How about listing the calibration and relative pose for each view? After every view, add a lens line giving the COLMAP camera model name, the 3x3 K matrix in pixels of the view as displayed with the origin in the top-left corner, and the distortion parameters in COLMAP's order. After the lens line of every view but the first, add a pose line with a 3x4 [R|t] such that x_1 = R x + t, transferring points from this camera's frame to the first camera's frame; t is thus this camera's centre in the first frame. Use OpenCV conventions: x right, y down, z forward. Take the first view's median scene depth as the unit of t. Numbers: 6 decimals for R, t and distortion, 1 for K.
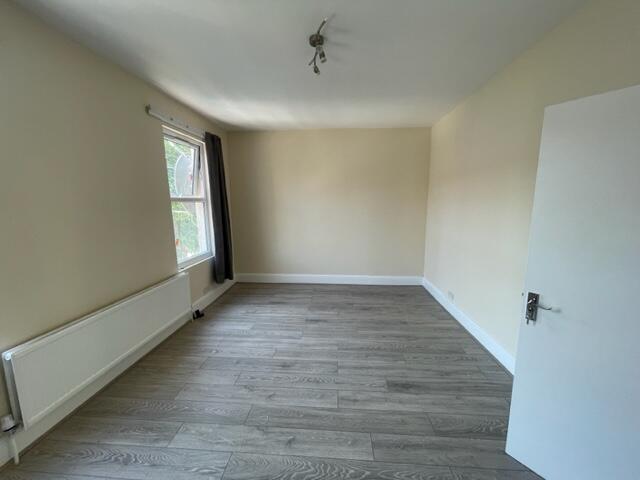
lens RADIAL K [[258.9, 0, 320.0], [0, 258.9, 240.0], [0, 0, 1]] dist [-0.003400, 0.000135]
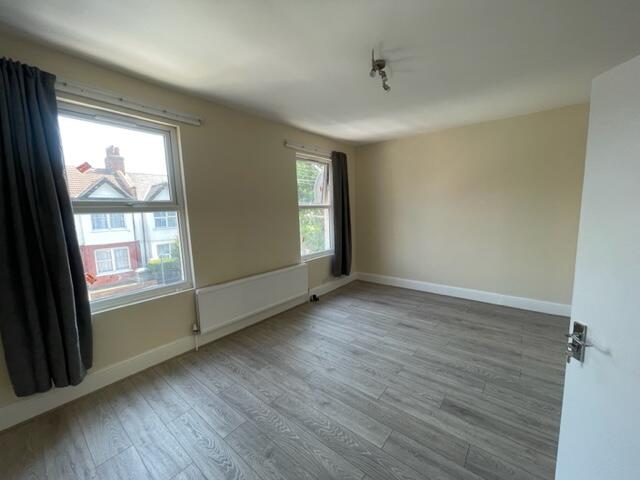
lens RADIAL K [[258.9, 0, 320.0], [0, 258.9, 240.0], [0, 0, 1]] dist [-0.003400, 0.000135]
pose [[0.818961, 0.054622, -0.571243, 0.281887], [-0.067342, 0.997729, -0.001142, 0.006680], [0.569884, 0.039403, 0.820780, -0.025514]]
